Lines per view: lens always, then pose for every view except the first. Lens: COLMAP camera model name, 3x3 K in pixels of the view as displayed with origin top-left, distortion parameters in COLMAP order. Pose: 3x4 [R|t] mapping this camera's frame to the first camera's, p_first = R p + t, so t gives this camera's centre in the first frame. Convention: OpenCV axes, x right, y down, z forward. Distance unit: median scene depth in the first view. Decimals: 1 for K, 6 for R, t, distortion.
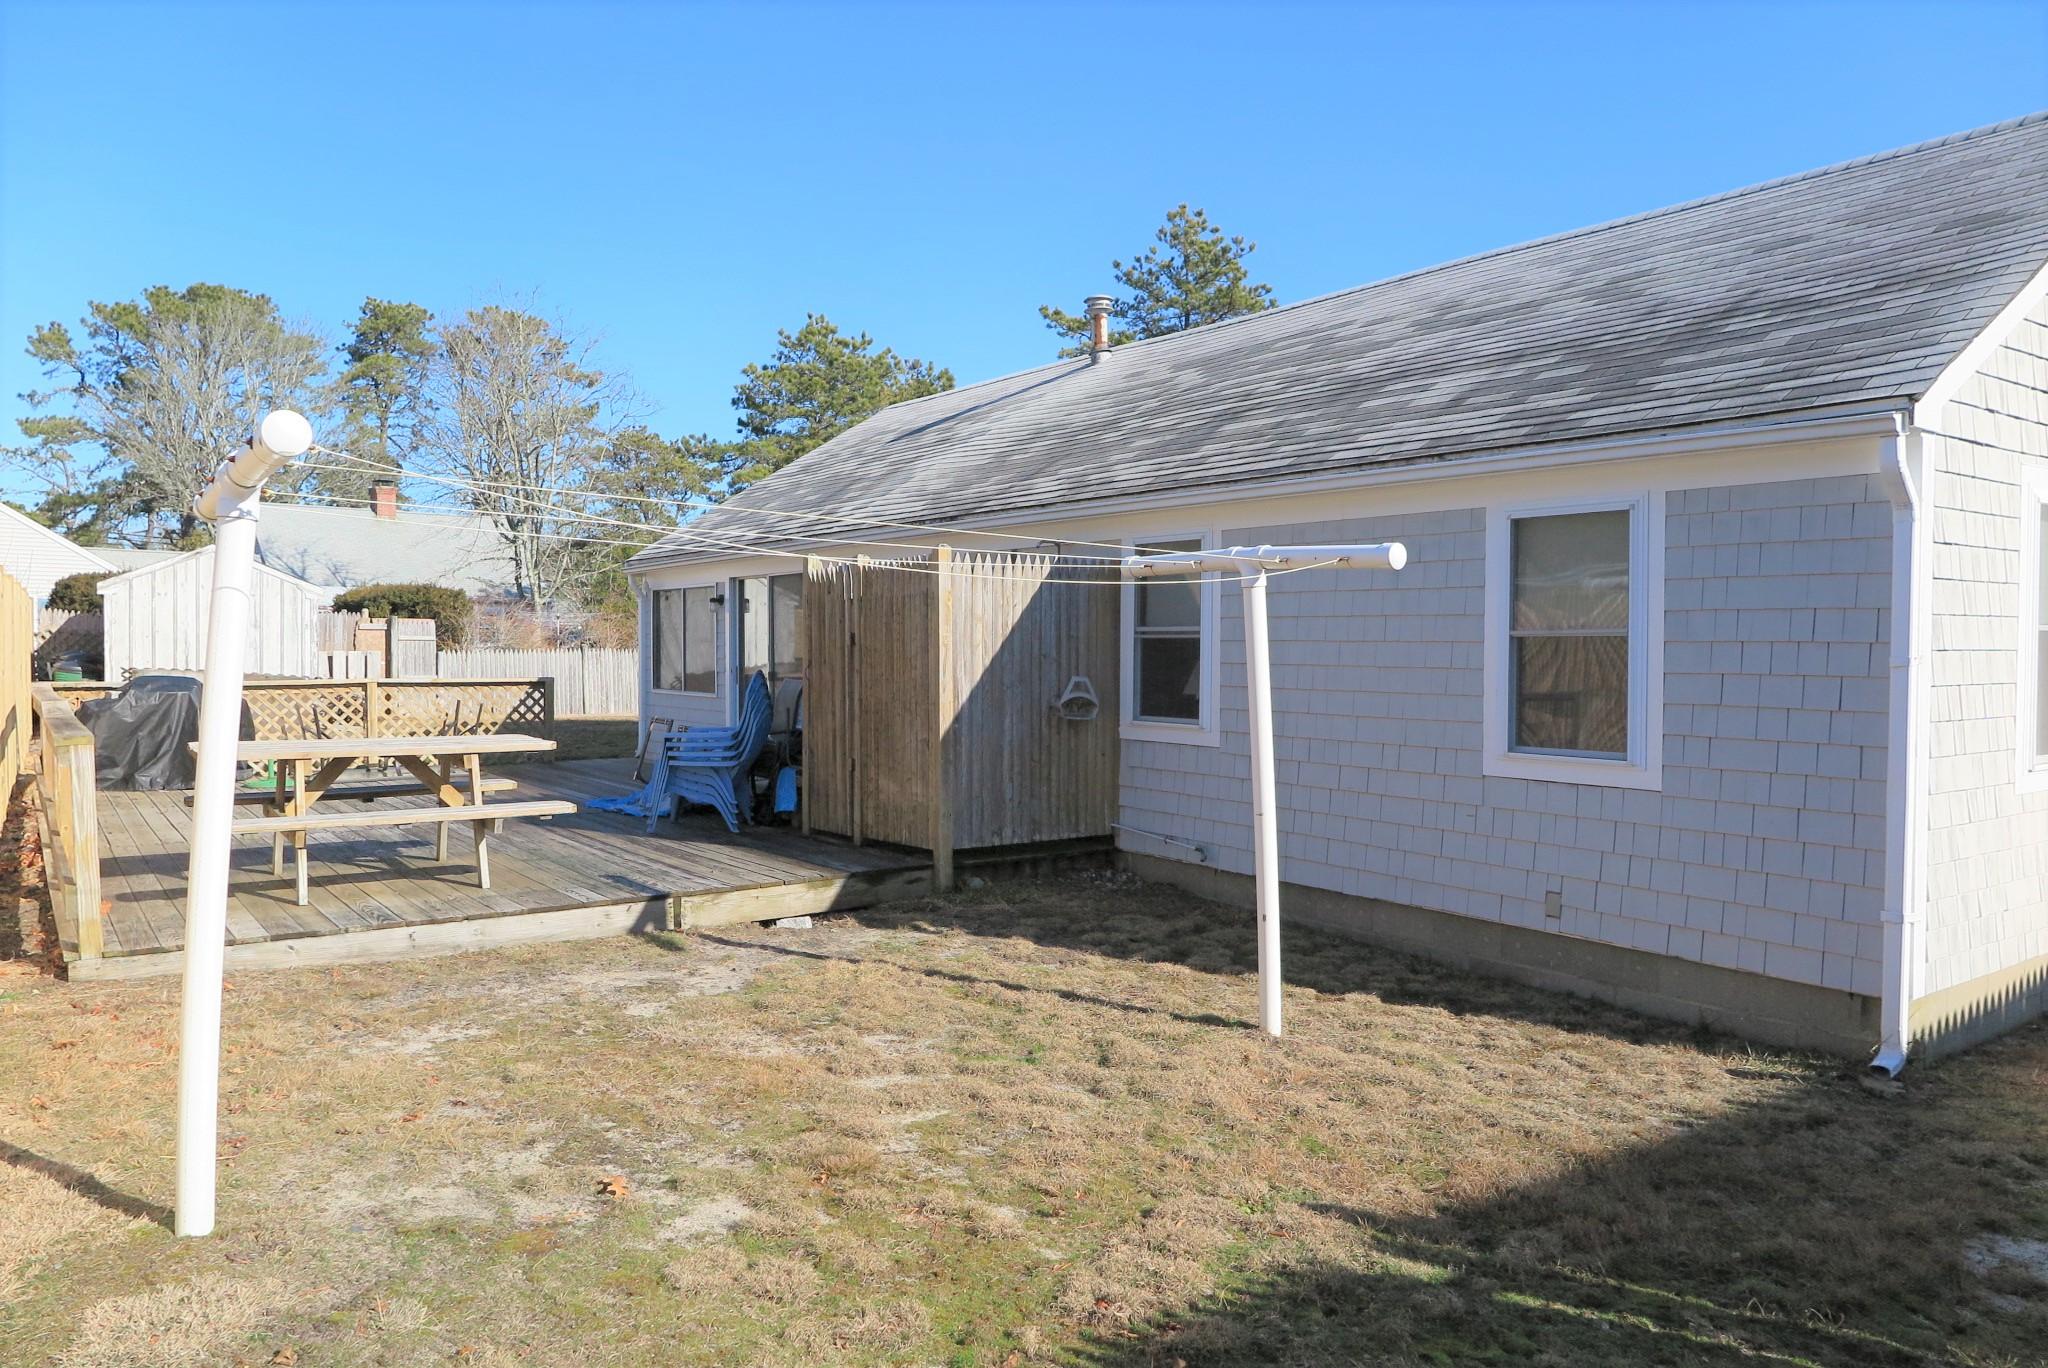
lens RADIAL K [[1407.5, 0, 1014.7], [0, 1407.5, 686.7], [0, 0, 1]] dist [-0.039648, 0.029398]
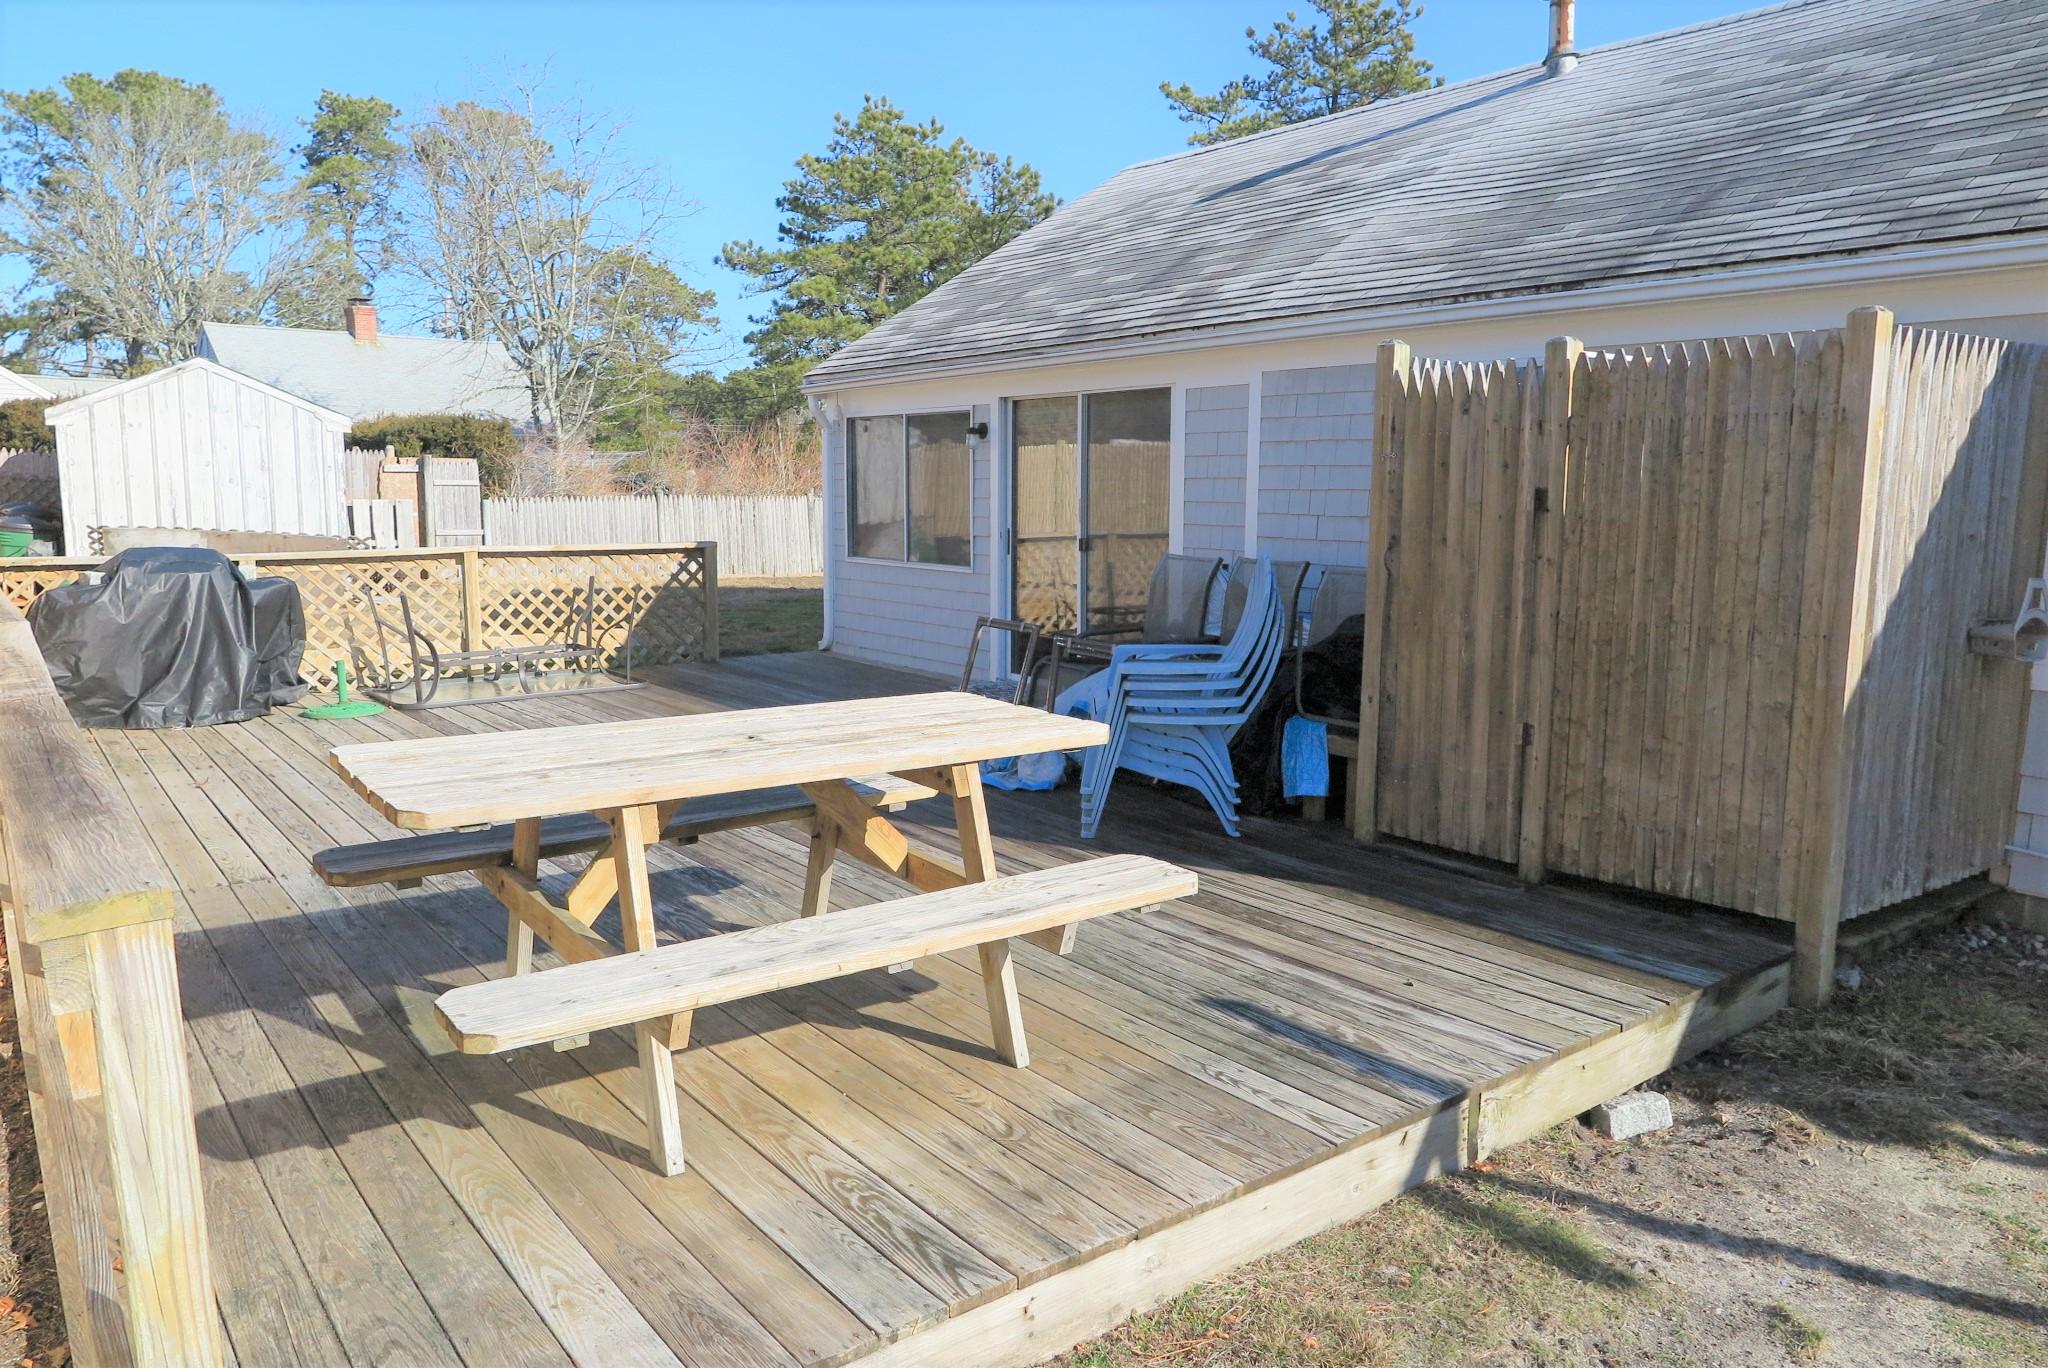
lens RADIAL K [[1407.5, 0, 1015.2], [0, 1407.5, 692.0], [0, 0, 1]] dist [-0.039648, 0.029398]
pose [[0.999684, -0.001686, 0.025066, -0.091025], [-0.001229, 0.993271, 0.115808, -0.006401], [-0.025093, -0.115802, 0.992955, 0.132230]]
